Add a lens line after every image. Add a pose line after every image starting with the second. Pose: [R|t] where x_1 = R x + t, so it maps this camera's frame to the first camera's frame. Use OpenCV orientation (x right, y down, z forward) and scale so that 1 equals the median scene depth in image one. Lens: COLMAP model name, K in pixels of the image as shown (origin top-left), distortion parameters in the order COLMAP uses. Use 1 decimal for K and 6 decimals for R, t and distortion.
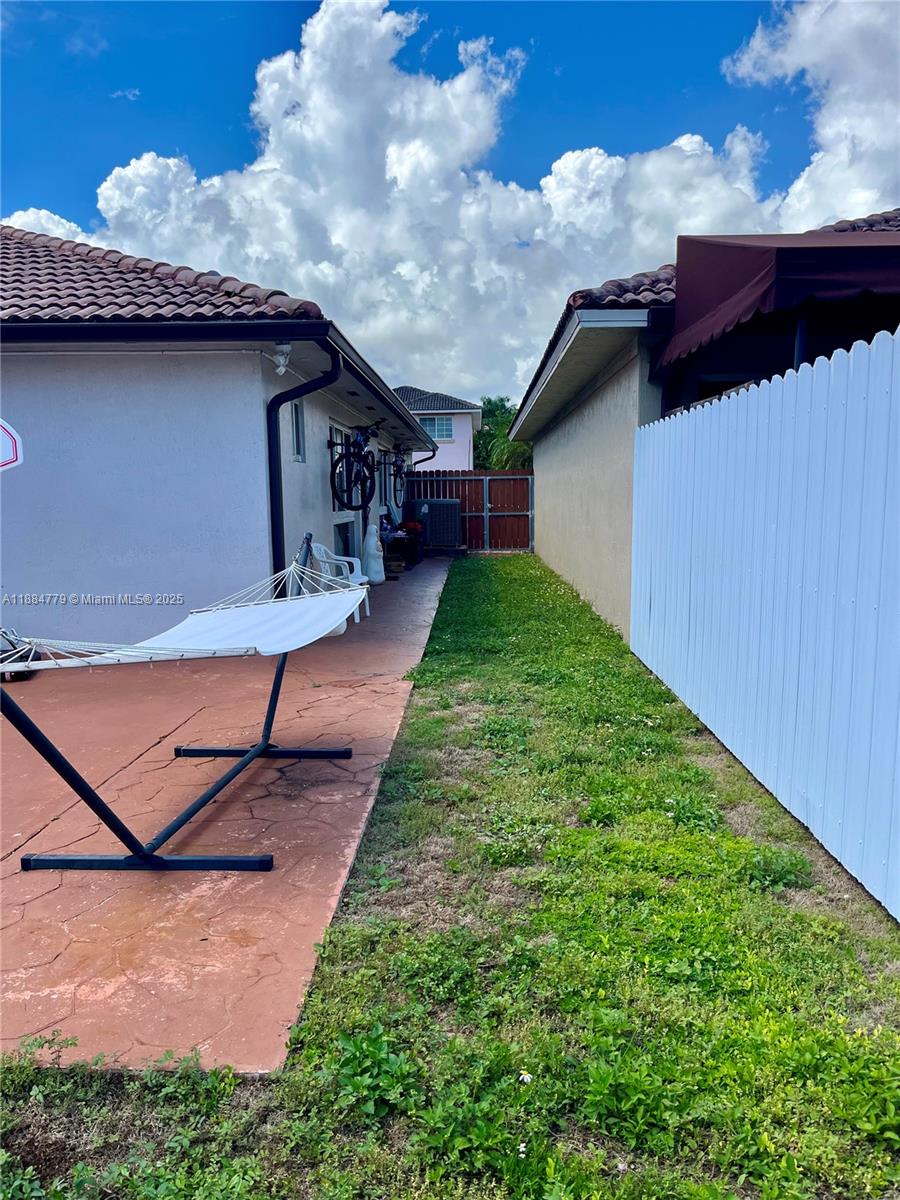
lens RADIAL K [[914.4, 0, 450.0], [0, 914.4, 600.0], [0, 0, 1]] dist [0.009727, 0.002862]
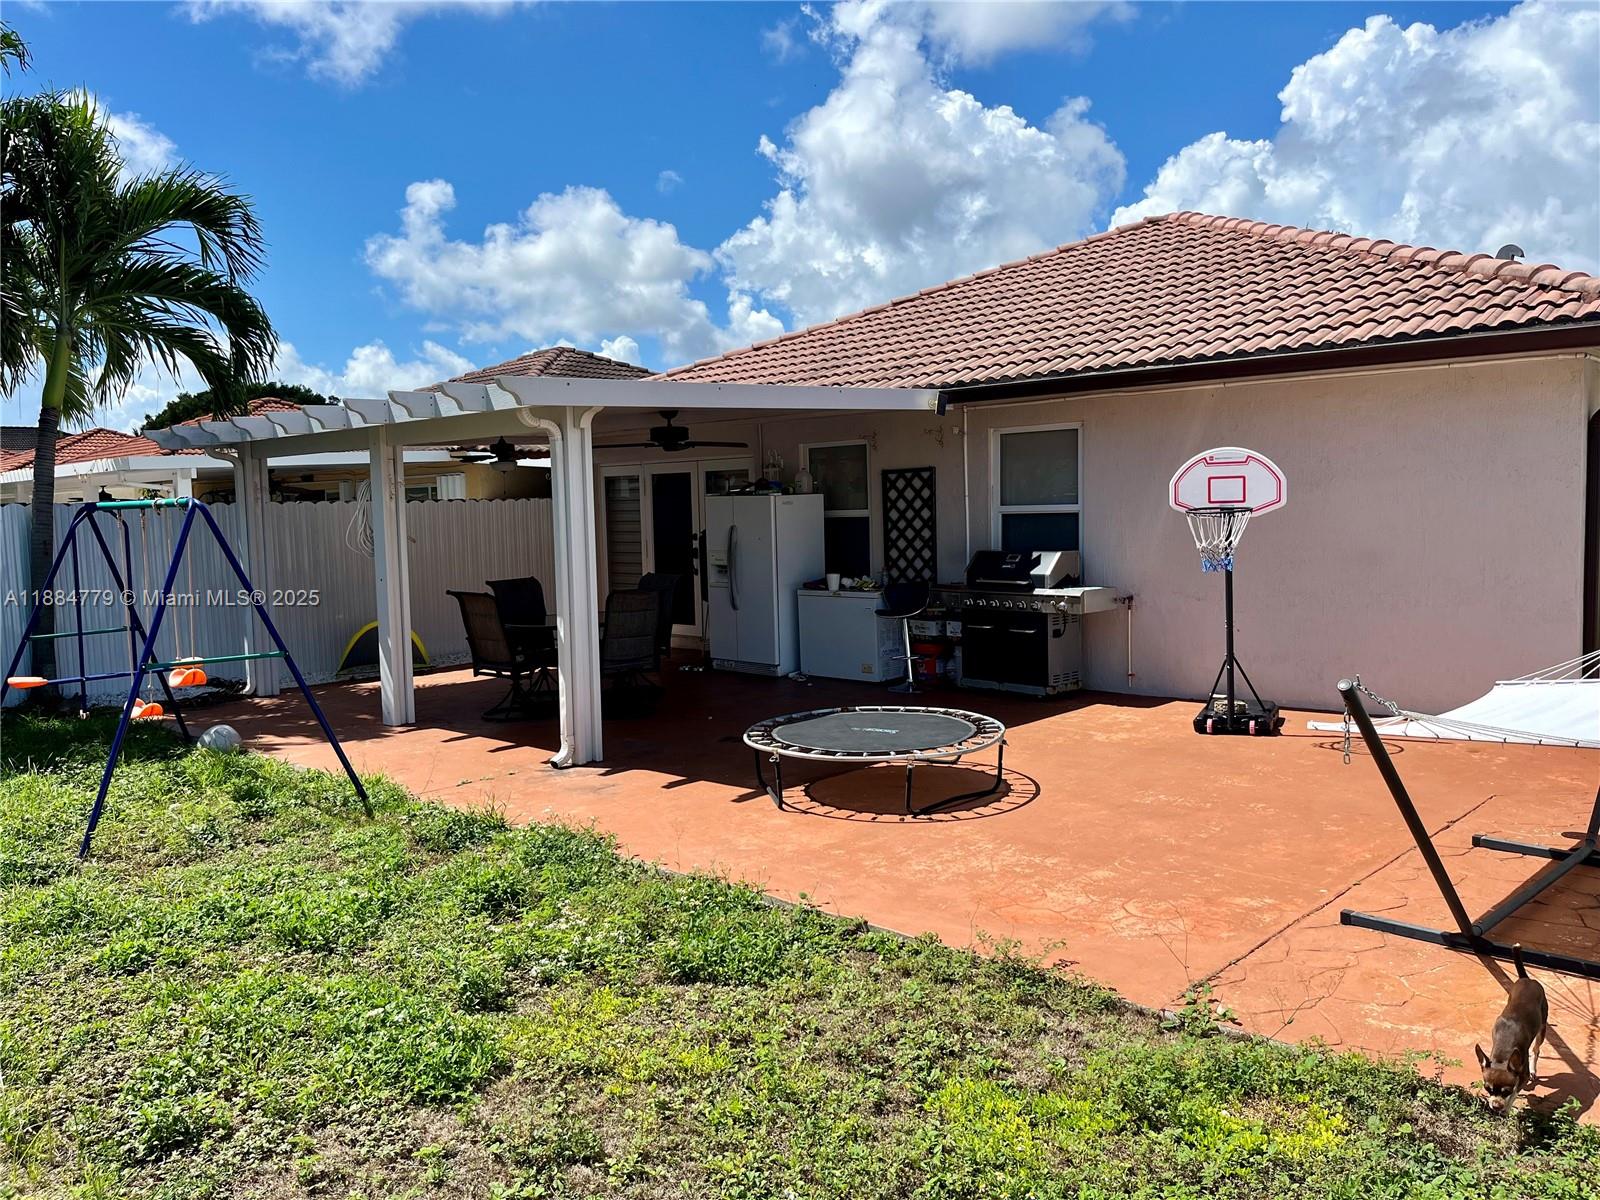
lens RADIAL K [[1180.3, 0, 800.0], [0, 1180.3, 600.0], [0, 0, 1]] dist [0.089904, -0.133627]
pose [[0.741806, 0.046128, -0.669027, -0.009941], [-0.060593, 0.998161, 0.001637, -0.021499], [0.667872, 0.039324, 0.743237, -0.228798]]
